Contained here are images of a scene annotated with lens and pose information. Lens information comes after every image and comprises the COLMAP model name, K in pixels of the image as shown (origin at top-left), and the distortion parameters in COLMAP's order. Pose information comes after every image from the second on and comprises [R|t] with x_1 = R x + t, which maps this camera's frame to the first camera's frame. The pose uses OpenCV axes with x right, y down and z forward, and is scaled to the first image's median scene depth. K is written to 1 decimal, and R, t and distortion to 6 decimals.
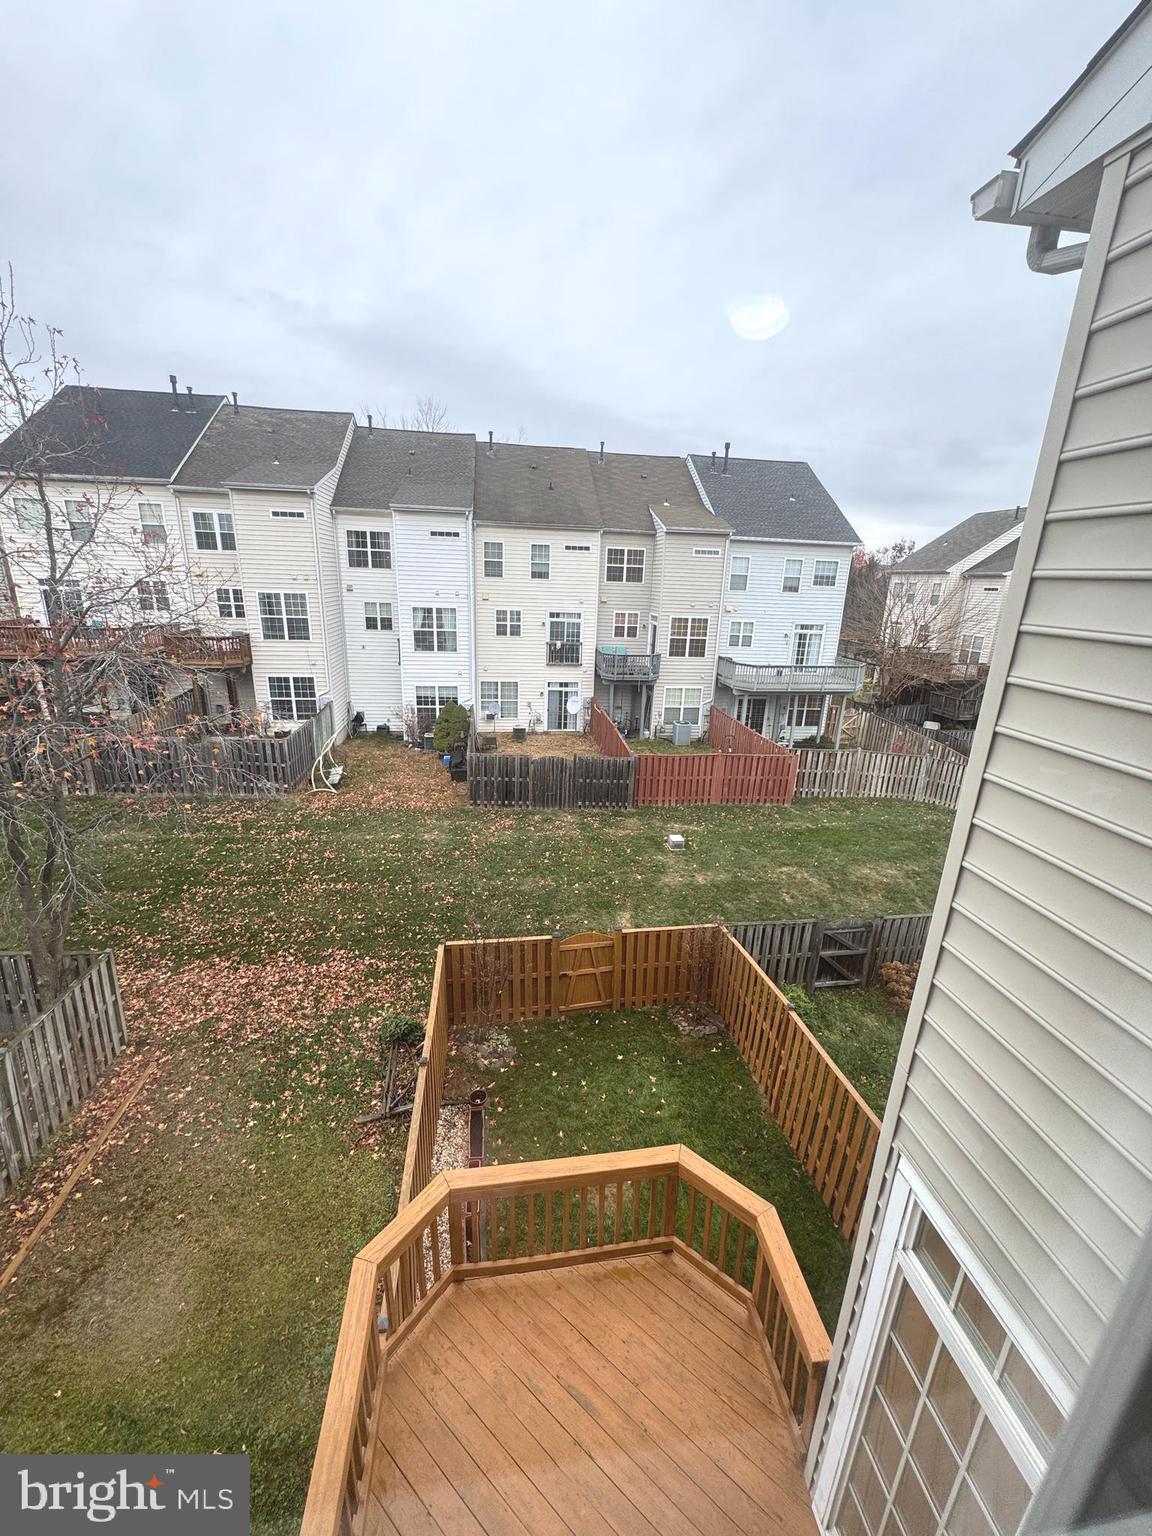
lens RADIAL K [[610.9, 0, 579.5], [0, 610.9, 766.3], [0, 0, 1]] dist [-0.002046, -0.000226]
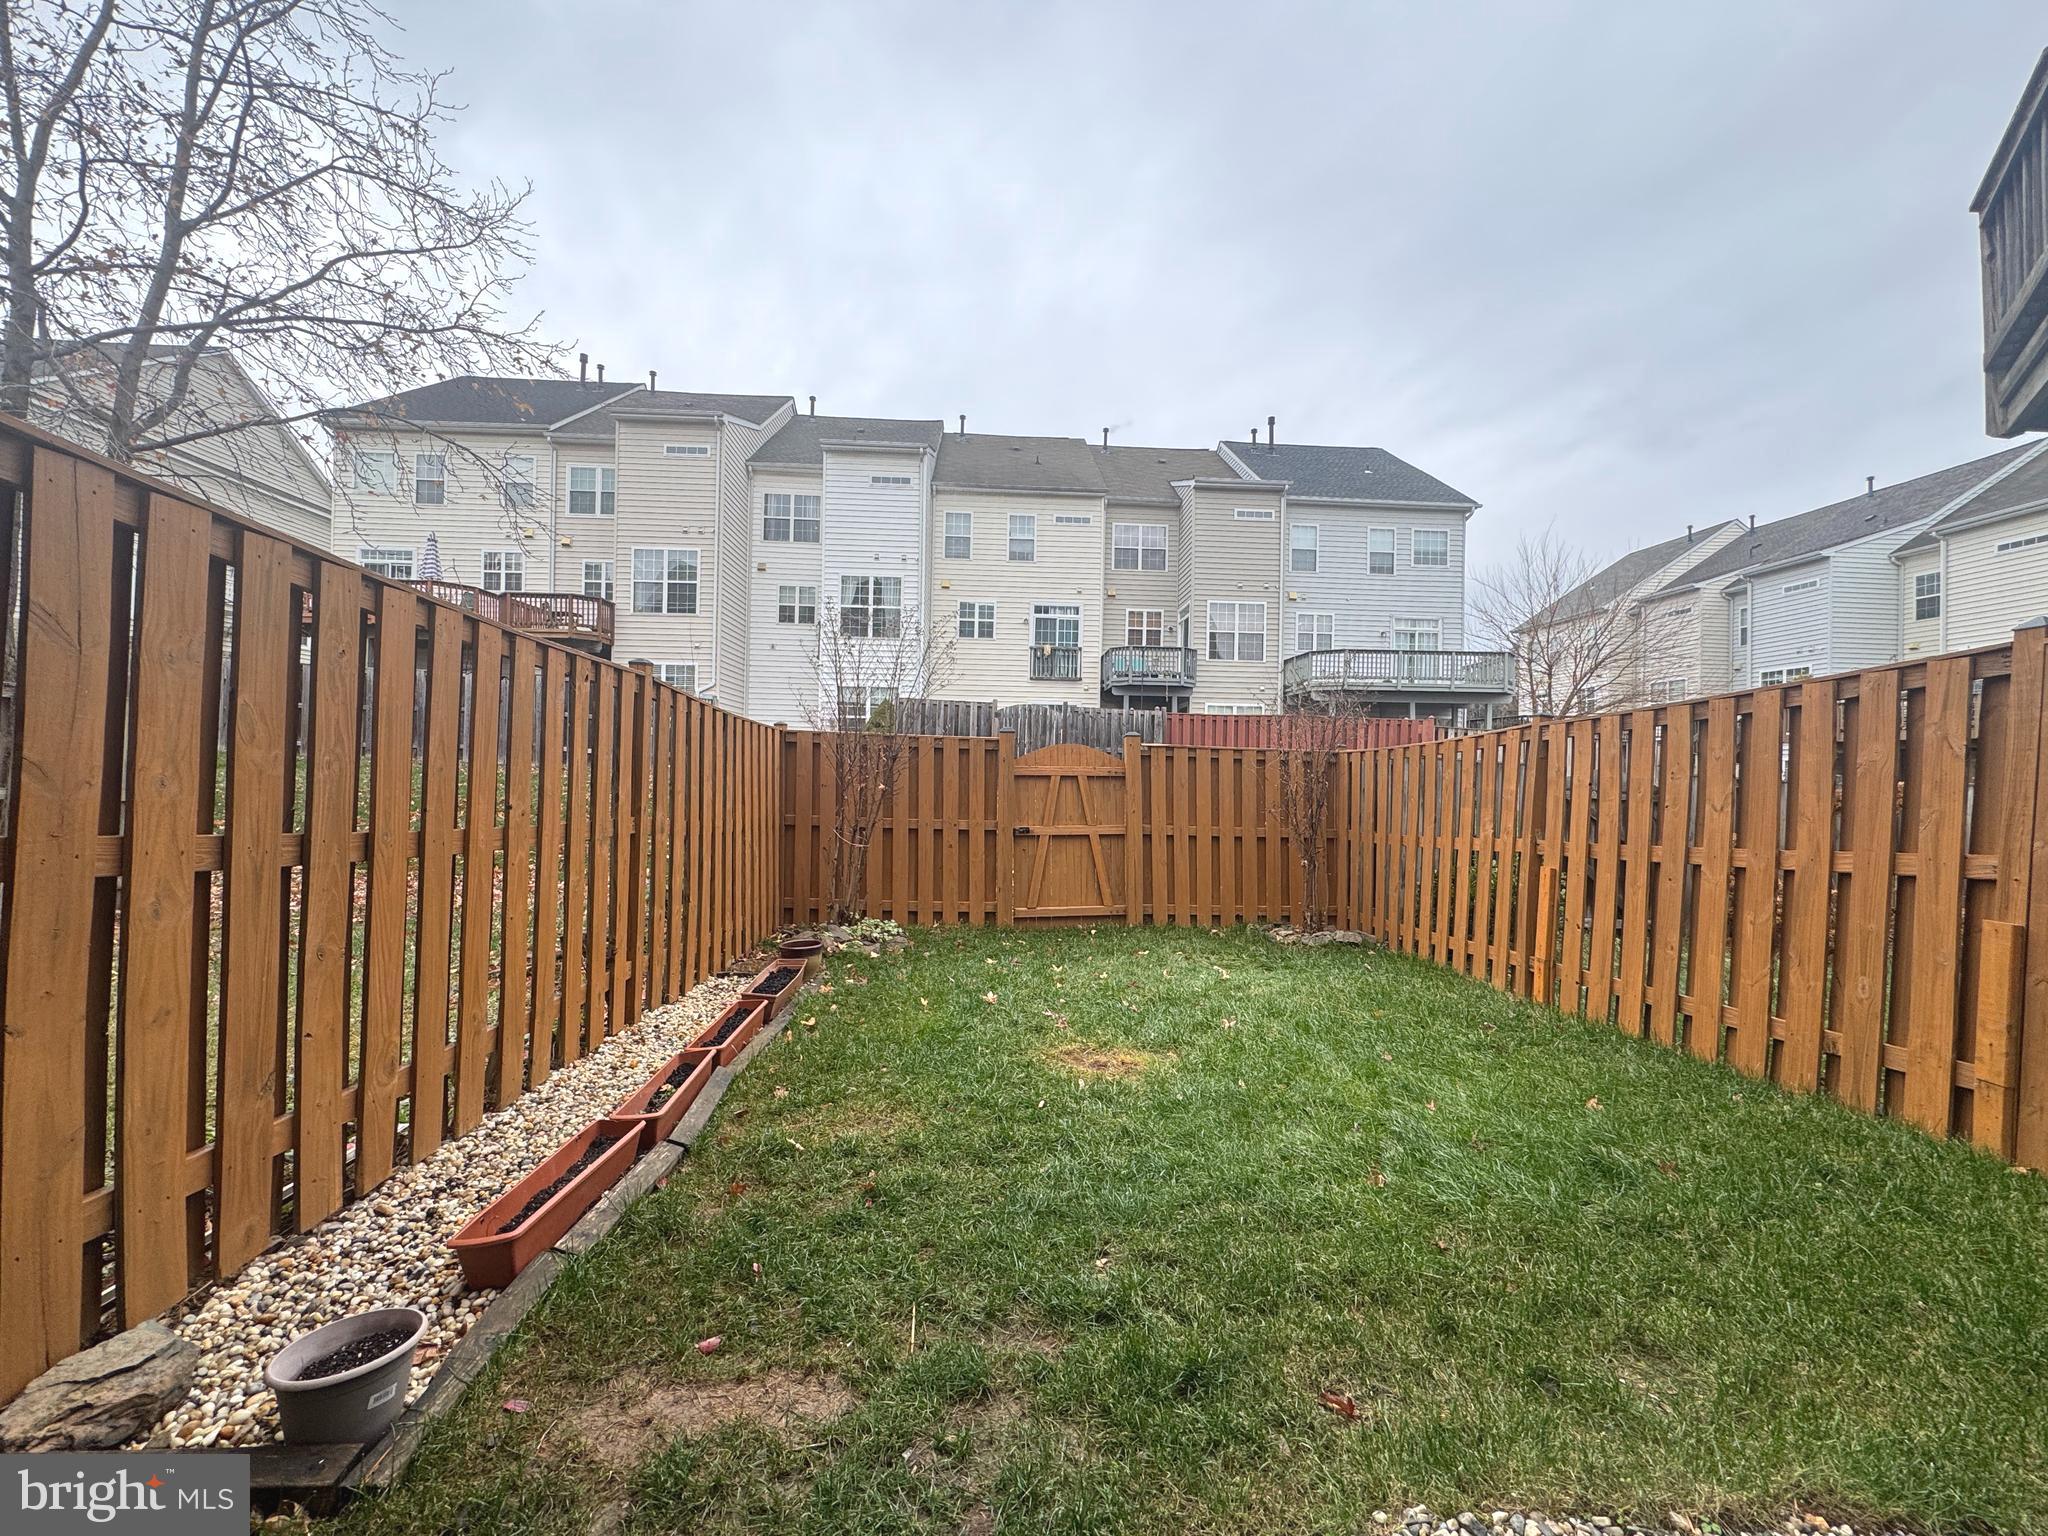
lens RADIAL K [[814.5, 0, 1020.6], [0, 814.5, 761.1], [0, 0, 1]] dist [-0.002046, -0.000226]
pose [[0.996287, -0.015857, -0.084624, 0.012858], [-0.010477, 0.953261, -0.301967, 0.223348], [0.085457, 0.301732, 0.949555, 0.168898]]
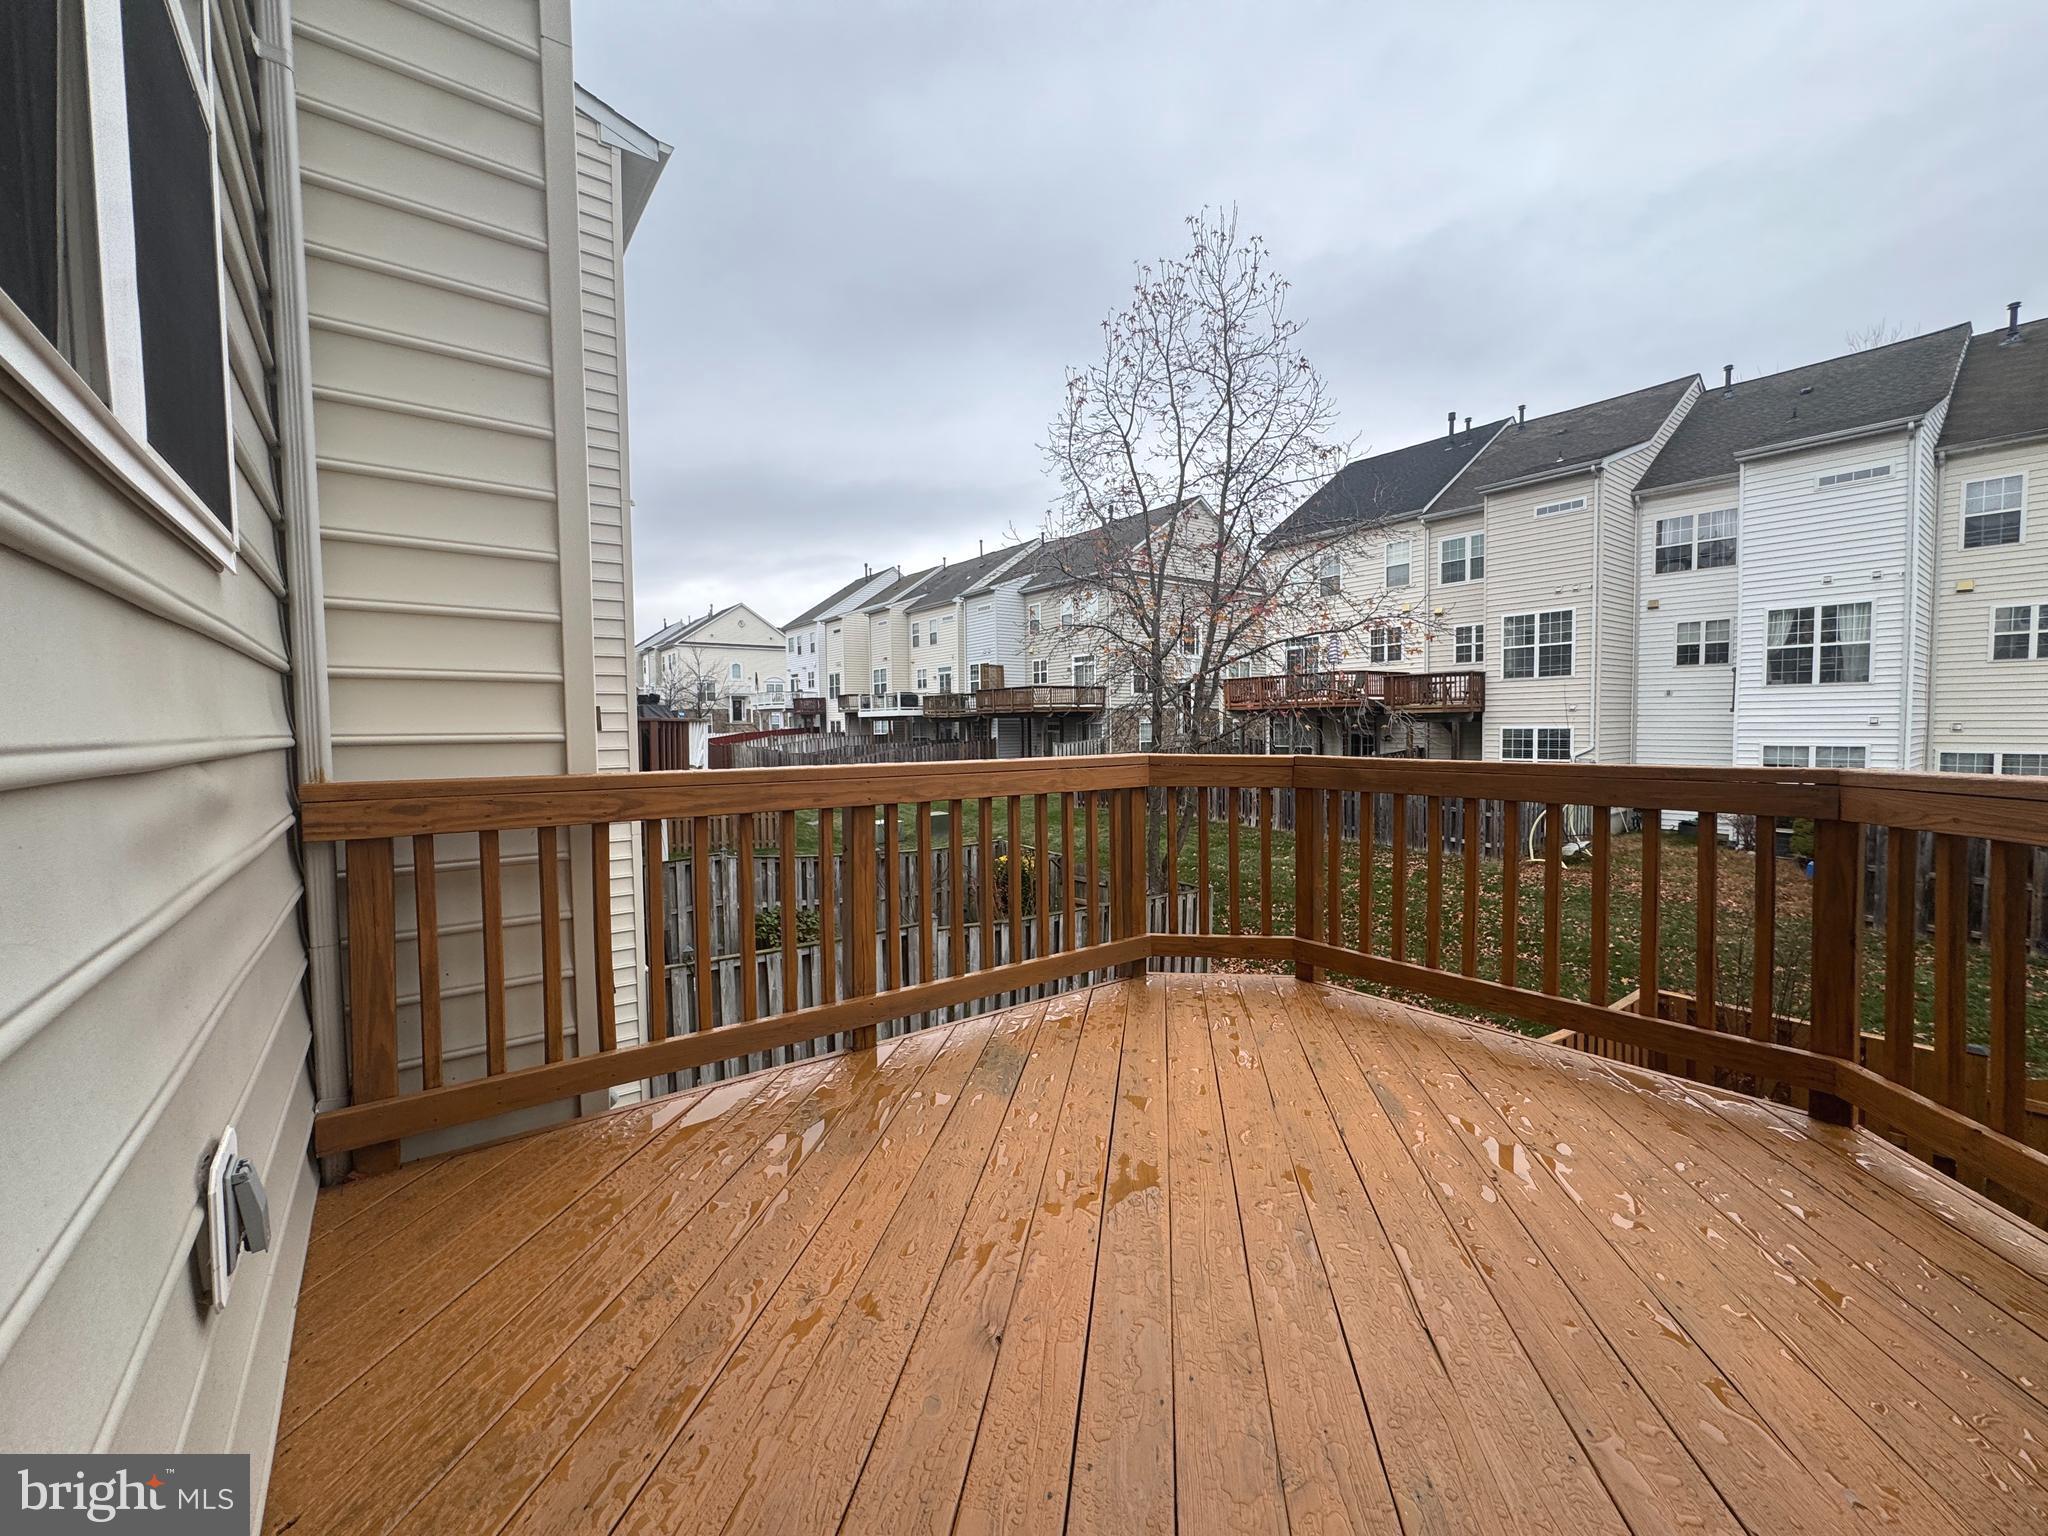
lens RADIAL K [[814.5, 0, 1025.2], [0, 814.5, 761.6], [0, 0, 1]] dist [-0.002046, -0.000226]
pose [[0.487932, 0.000354, -0.872882, 0.057818], [-0.227497, 0.965491, -0.126777, 0.135606], [0.842715, 0.260436, 0.471174, 0.063267]]
